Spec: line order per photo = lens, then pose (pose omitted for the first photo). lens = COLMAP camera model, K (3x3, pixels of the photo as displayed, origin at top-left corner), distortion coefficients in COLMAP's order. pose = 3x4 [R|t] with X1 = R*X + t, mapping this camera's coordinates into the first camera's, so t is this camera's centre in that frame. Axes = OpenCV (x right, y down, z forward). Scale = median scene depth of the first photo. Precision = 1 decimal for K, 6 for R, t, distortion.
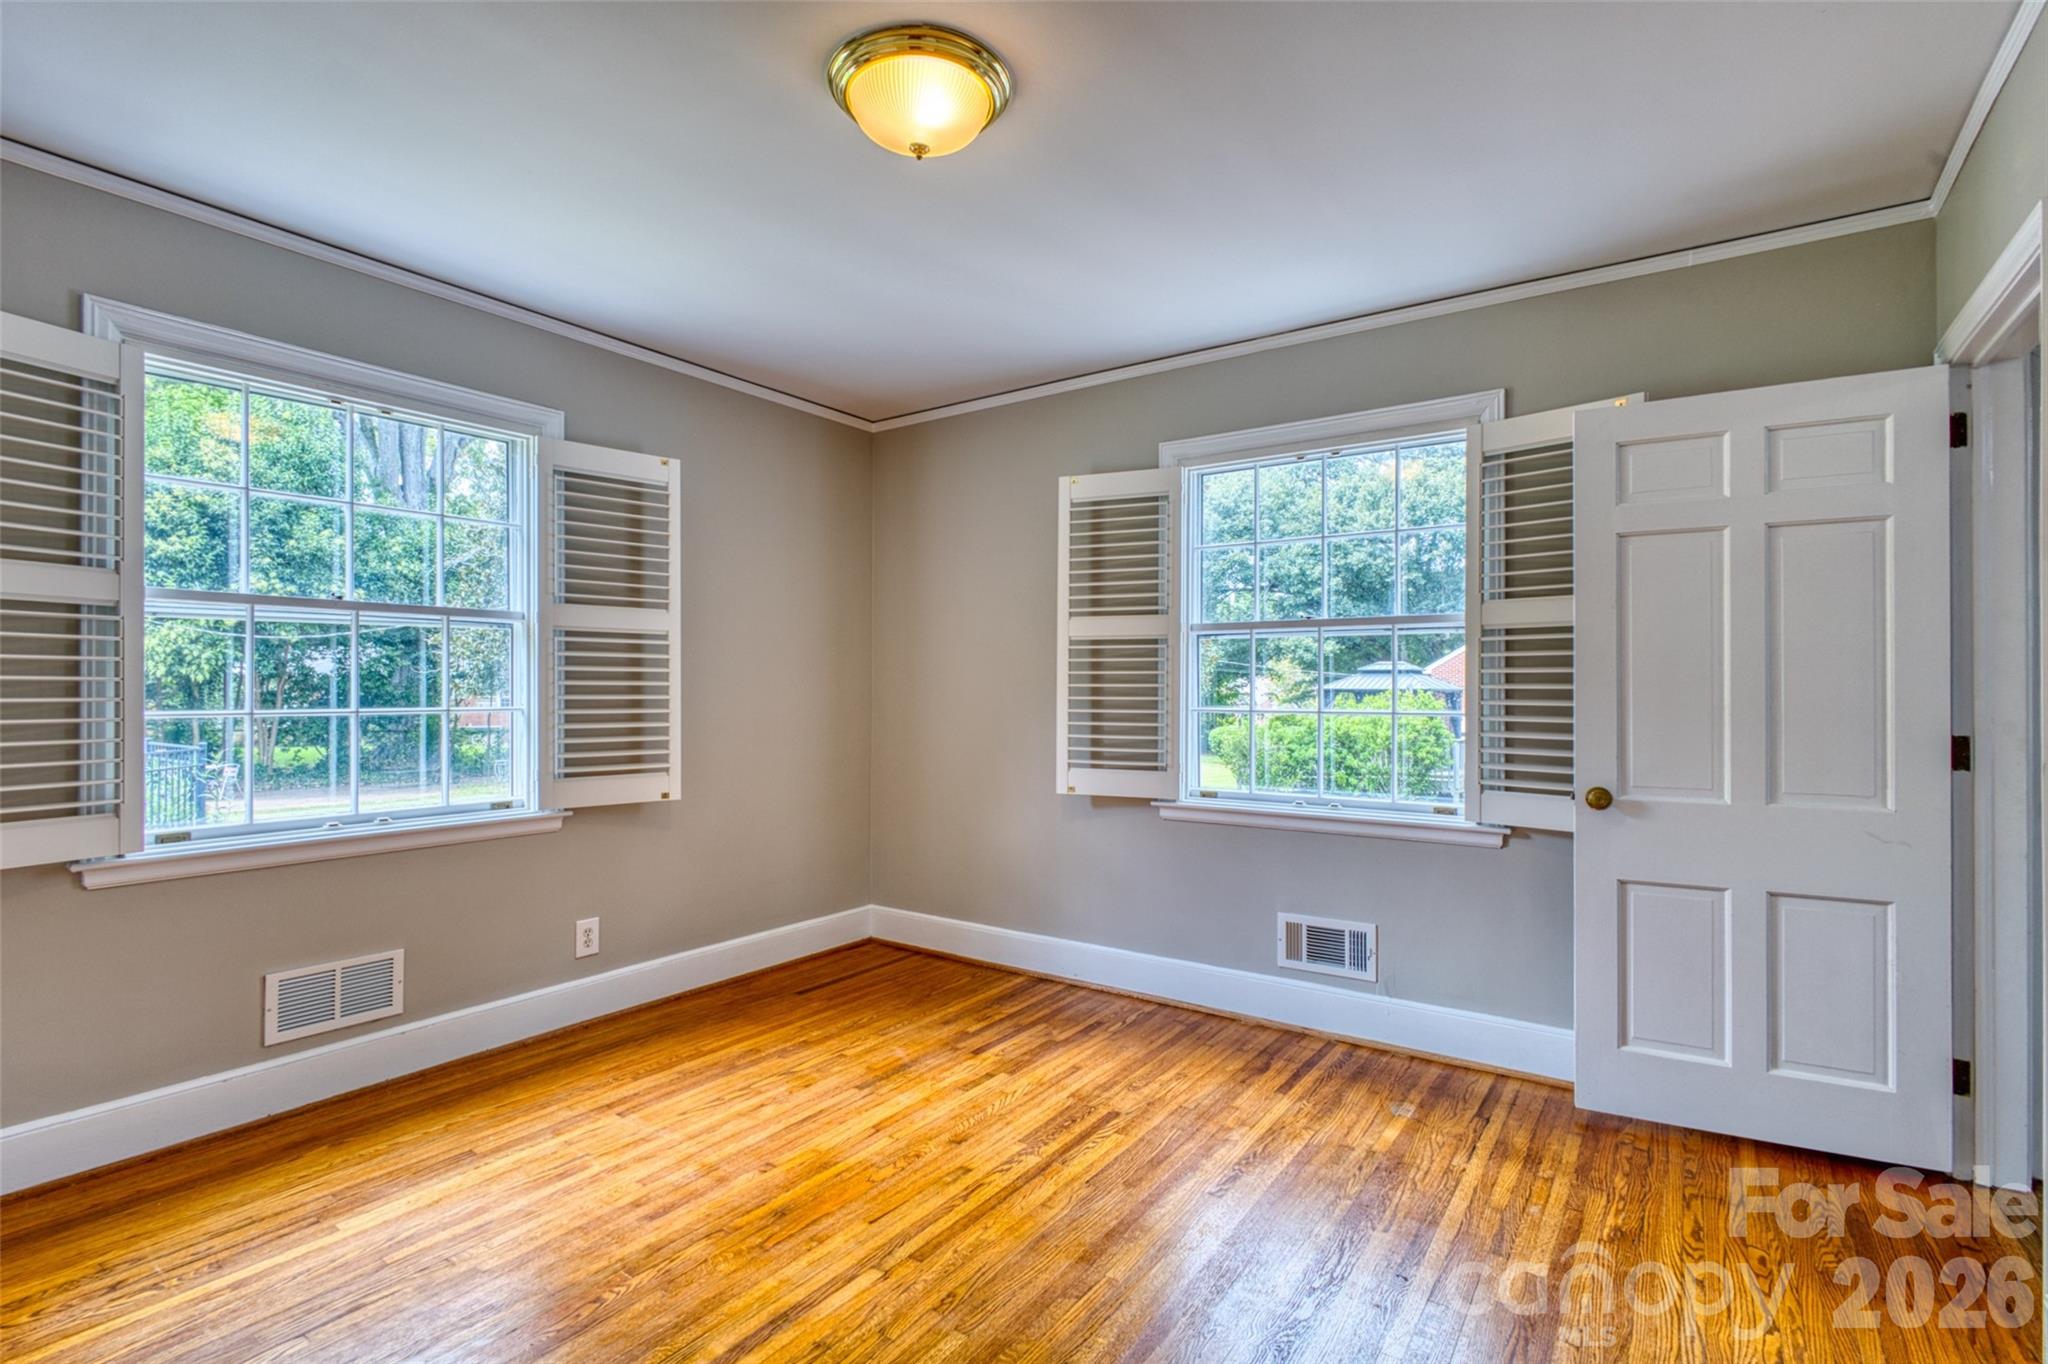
lens RADIAL K [[967.5, 0, 1024.0], [0, 967.5, 682.0], [0, 0, 1]] dist [-0.011384, 0.007752]
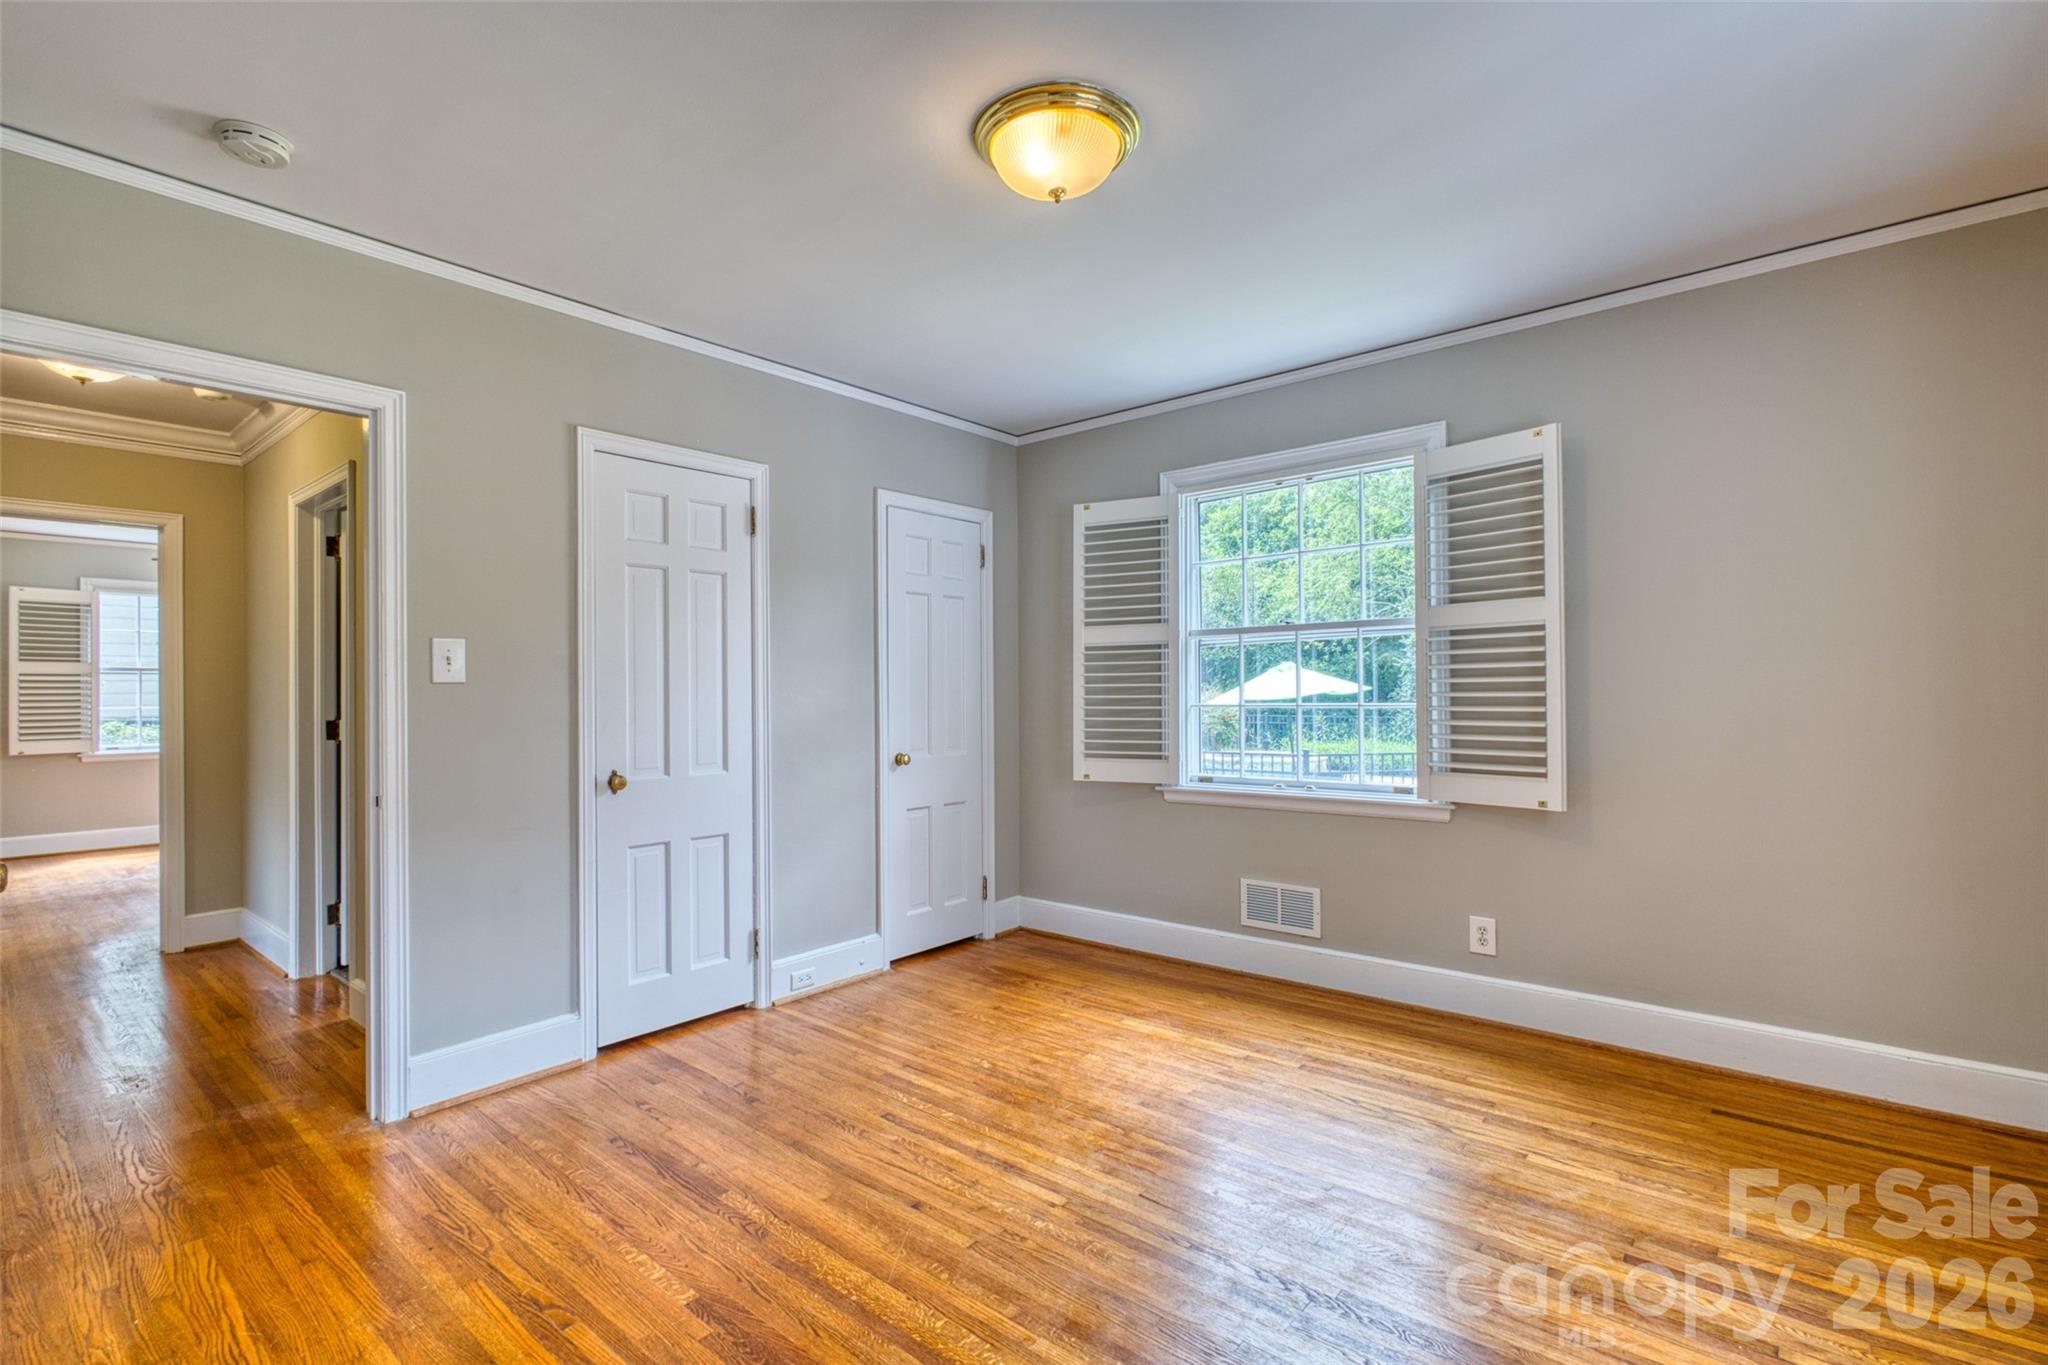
lens RADIAL K [[946.7, 0, 1024.0], [0, 946.7, 685.1], [0, 0, 1]] dist [0.000427, -0.000310]
pose [[-0.098748, -0.008304, -0.995078, 0.606479], [0.018884, 0.999769, -0.010217, 0.007742], [0.994933, -0.019800, -0.098569, 0.673395]]
